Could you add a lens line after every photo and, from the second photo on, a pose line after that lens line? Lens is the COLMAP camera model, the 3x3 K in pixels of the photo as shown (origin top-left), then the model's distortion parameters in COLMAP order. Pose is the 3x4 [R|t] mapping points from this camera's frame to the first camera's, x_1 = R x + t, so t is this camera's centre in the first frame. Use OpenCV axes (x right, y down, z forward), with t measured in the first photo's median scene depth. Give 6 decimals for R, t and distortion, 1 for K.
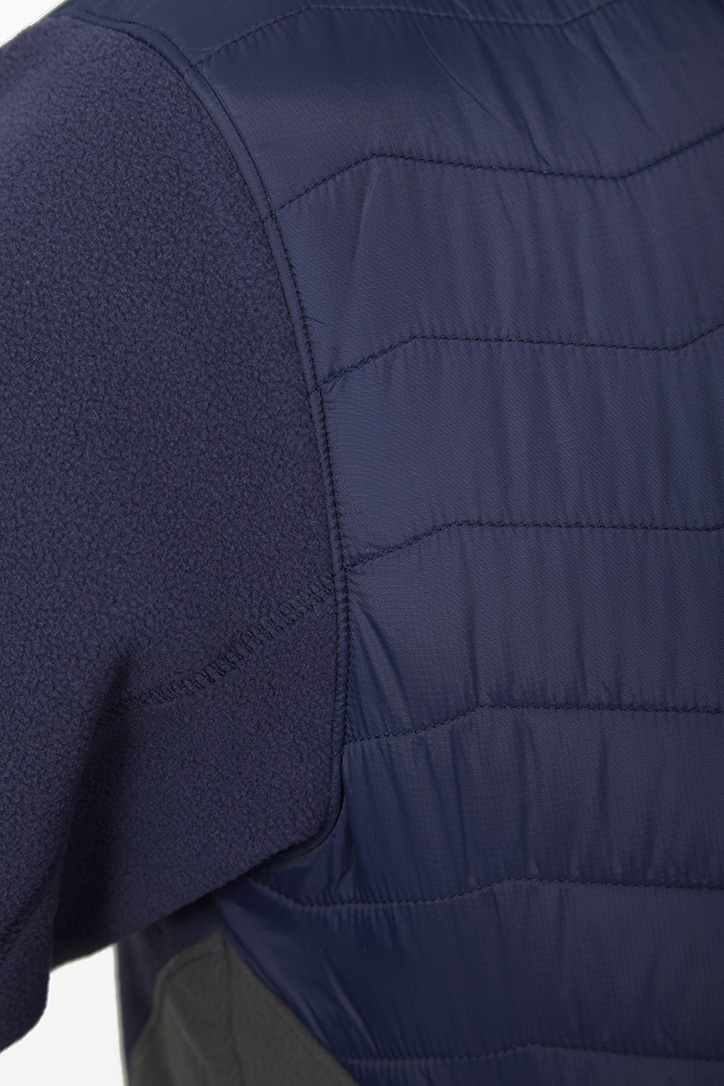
lens RADIAL K [[2474.9, 0, 362.0], [0, 2474.9, 543.0], [0, 0, 1]] dist [-0.177022, -0.155454]
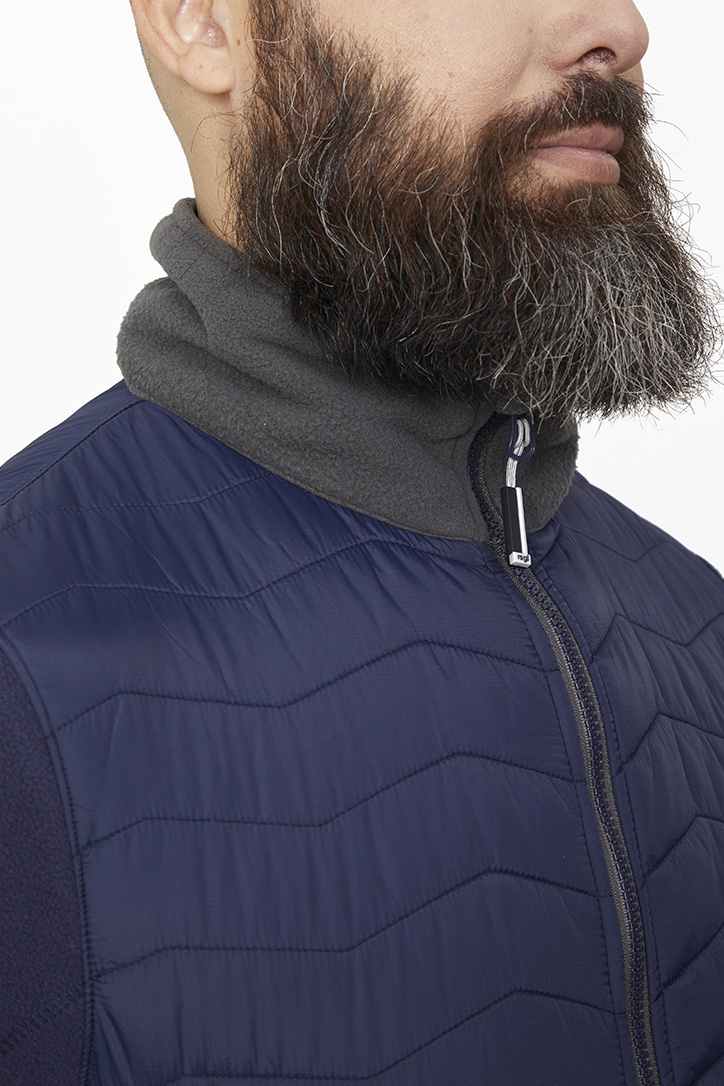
lens RADIAL K [[2036.8, 0, 362.0], [0, 2036.8, 543.0], [0, 0, 1]] dist [-0.053005, -0.241799]
pose [[0.983496, 0.036990, 0.177106, -0.070650], [-0.004312, 0.983392, -0.181443, -0.025358], [-0.180876, 0.177685, 0.967322, -0.211106]]
